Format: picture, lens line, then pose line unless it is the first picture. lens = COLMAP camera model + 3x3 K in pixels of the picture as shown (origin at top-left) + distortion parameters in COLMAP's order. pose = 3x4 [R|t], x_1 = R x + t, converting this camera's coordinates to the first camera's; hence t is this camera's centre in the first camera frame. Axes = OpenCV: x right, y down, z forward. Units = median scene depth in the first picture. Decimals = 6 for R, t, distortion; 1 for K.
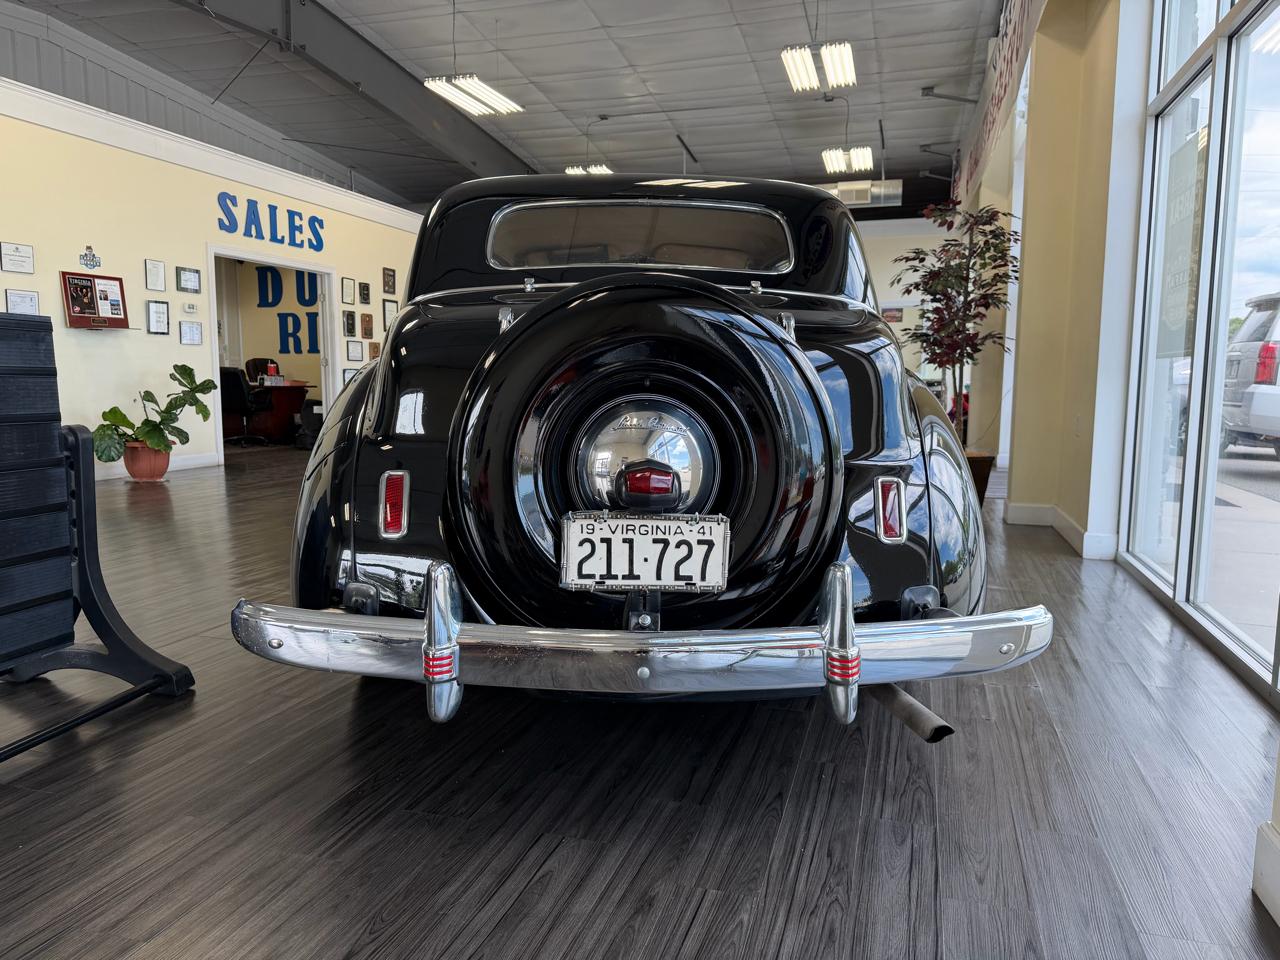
lens RADIAL K [[930.1, 0, 640.0], [0, 930.1, 480.0], [0, 0, 1]] dist [0.009120, -0.005727]
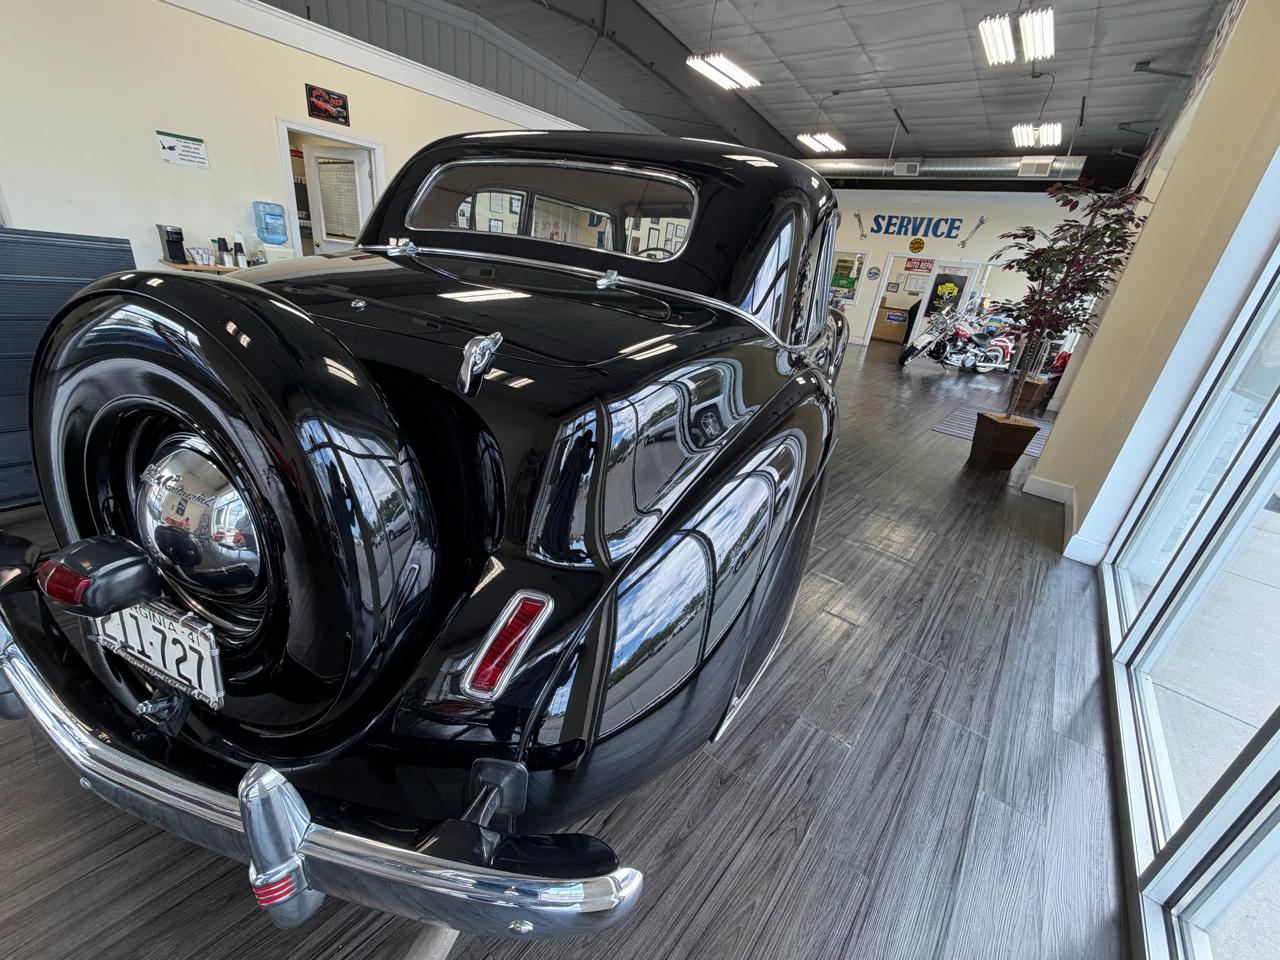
lens RADIAL K [[515.4, 0, 640.0], [0, 515.4, 480.0], [0, 0, 1]] dist [-0.001574, 0.001068]
pose [[0.913529, 0.248340, -0.322167, 0.085640], [-0.154806, 0.944662, 0.289223, -0.041479], [0.376164, -0.214340, 0.901420, 0.127618]]
